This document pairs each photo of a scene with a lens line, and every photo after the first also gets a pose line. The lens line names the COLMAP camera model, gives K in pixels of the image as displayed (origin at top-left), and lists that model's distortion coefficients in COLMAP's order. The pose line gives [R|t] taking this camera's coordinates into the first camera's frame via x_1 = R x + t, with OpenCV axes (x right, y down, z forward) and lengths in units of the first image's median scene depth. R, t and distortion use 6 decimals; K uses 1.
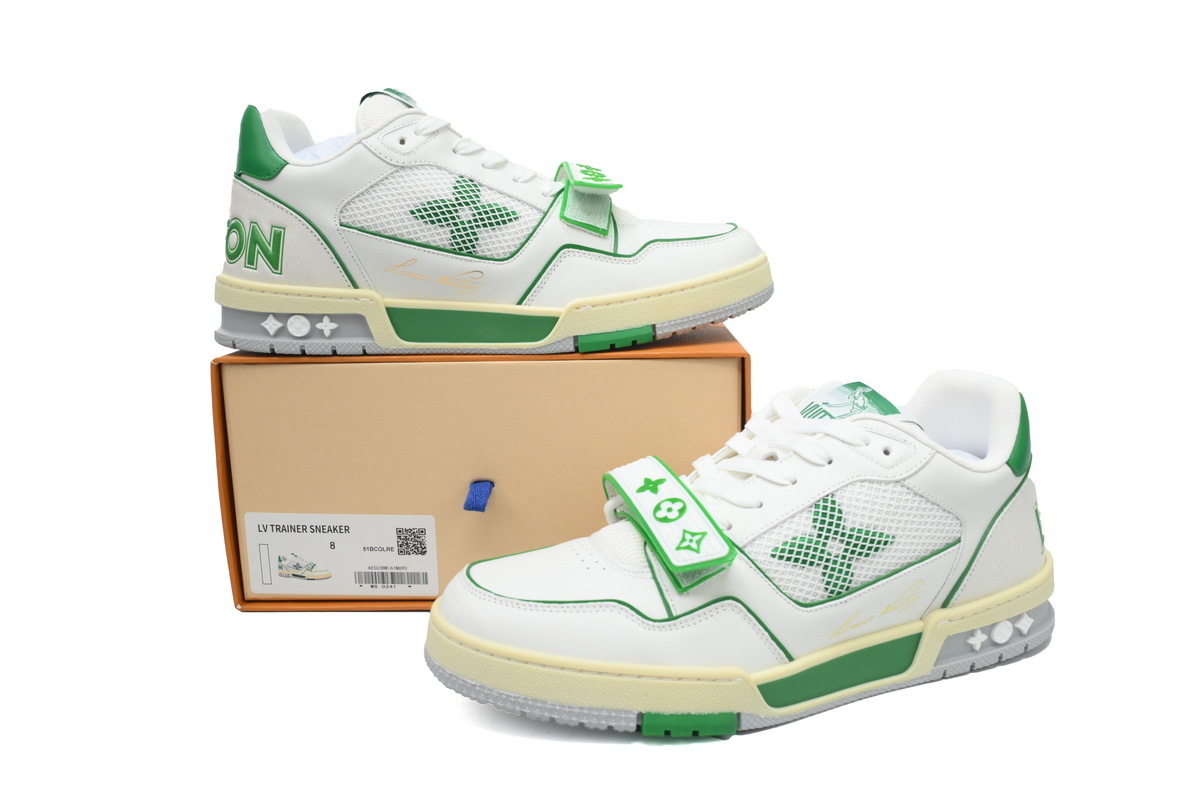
lens RADIAL K [[898.3, 0, 601.3], [0, 898.3, 404.4], [0, 0, 1]] dist [0.004596, 0.002618]
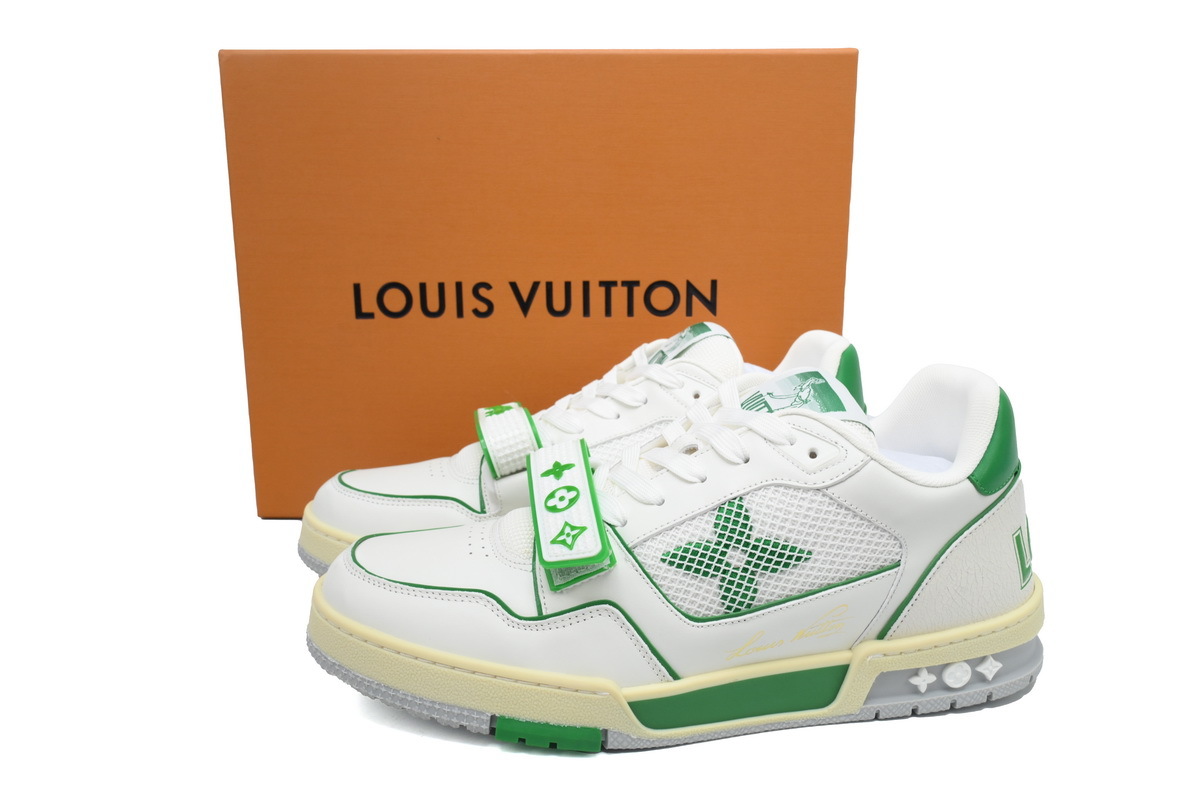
lens RADIAL K [[898.3, 0, 596.9], [0, 898.3, 399.4], [0, 0, 1]] dist [0.004596, 0.002618]
pose [[0.980227, 0.068513, -0.185639, 0.278121], [-0.062858, 0.997366, 0.036184, -0.018578], [0.187630, -0.023799, 0.981952, 0.115640]]
